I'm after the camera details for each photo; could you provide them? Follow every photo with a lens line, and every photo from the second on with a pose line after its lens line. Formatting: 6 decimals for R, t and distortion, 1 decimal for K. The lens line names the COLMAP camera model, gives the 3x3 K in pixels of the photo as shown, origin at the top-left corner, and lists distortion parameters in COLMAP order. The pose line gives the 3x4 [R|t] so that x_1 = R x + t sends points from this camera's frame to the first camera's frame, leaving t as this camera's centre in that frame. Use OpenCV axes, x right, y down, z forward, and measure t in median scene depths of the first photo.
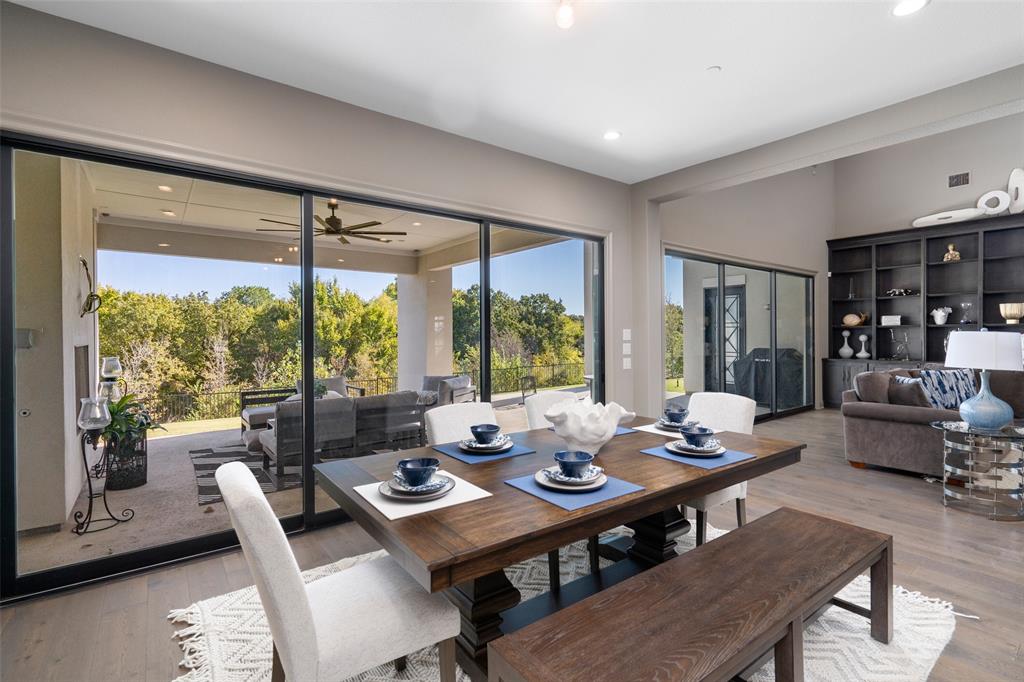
lens RADIAL K [[466.1, 0, 509.4], [0, 466.1, 337.2], [0, 0, 1]] dist [-0.000543, -0.000201]
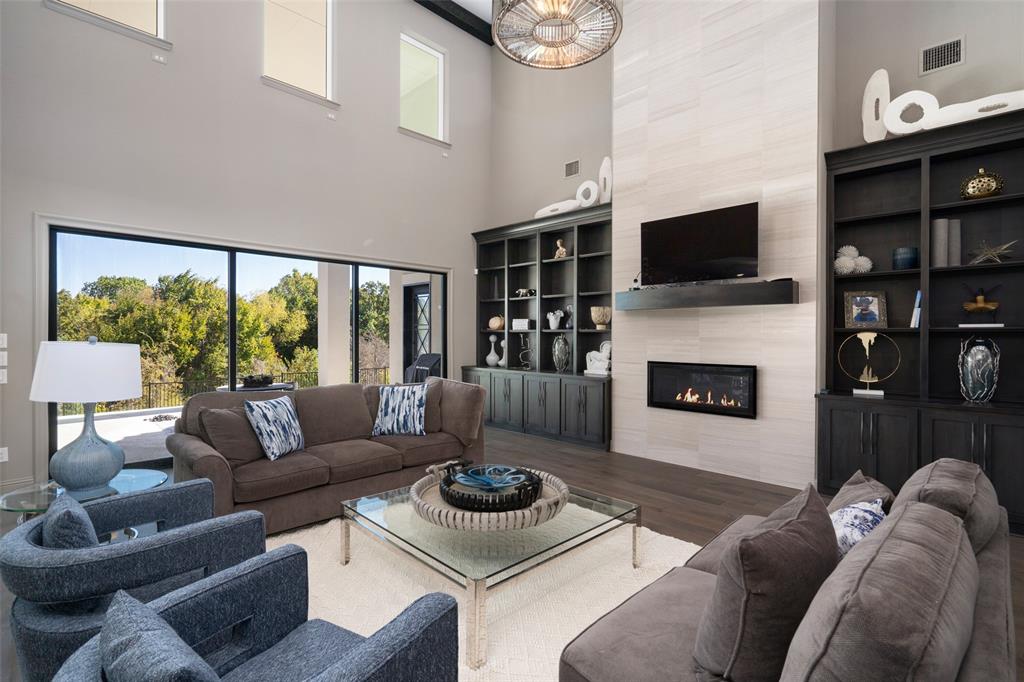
lens RADIAL K [[475.2, 0, 510.4], [0, 475.2, 331.8], [0, 0, 1]] dist [0.002656, 0.000316]
pose [[0.990396, 0.010649, 0.137847, 0.680298], [-0.008941, 0.999875, -0.013007, -0.010017], [-0.137968, 0.011649, 0.990368, 0.105380]]
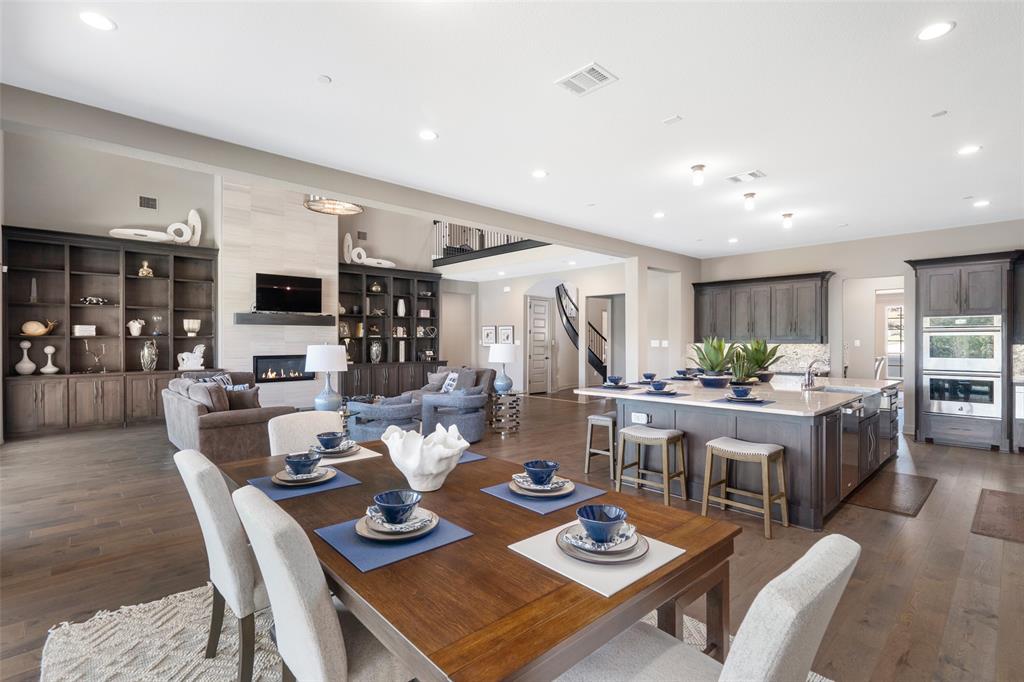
lens RADIAL K [[476.4, 0, 512.0], [0, 476.4, 341.0], [0, 0, 1]] dist [0.000943, 0.000220]
pose [[-0.102702, 0.001462, 0.994711, -0.212205], [0.006574, 0.999978, -0.000791, -0.008666], [-0.994690, 0.006458, -0.102710, 0.256333]]
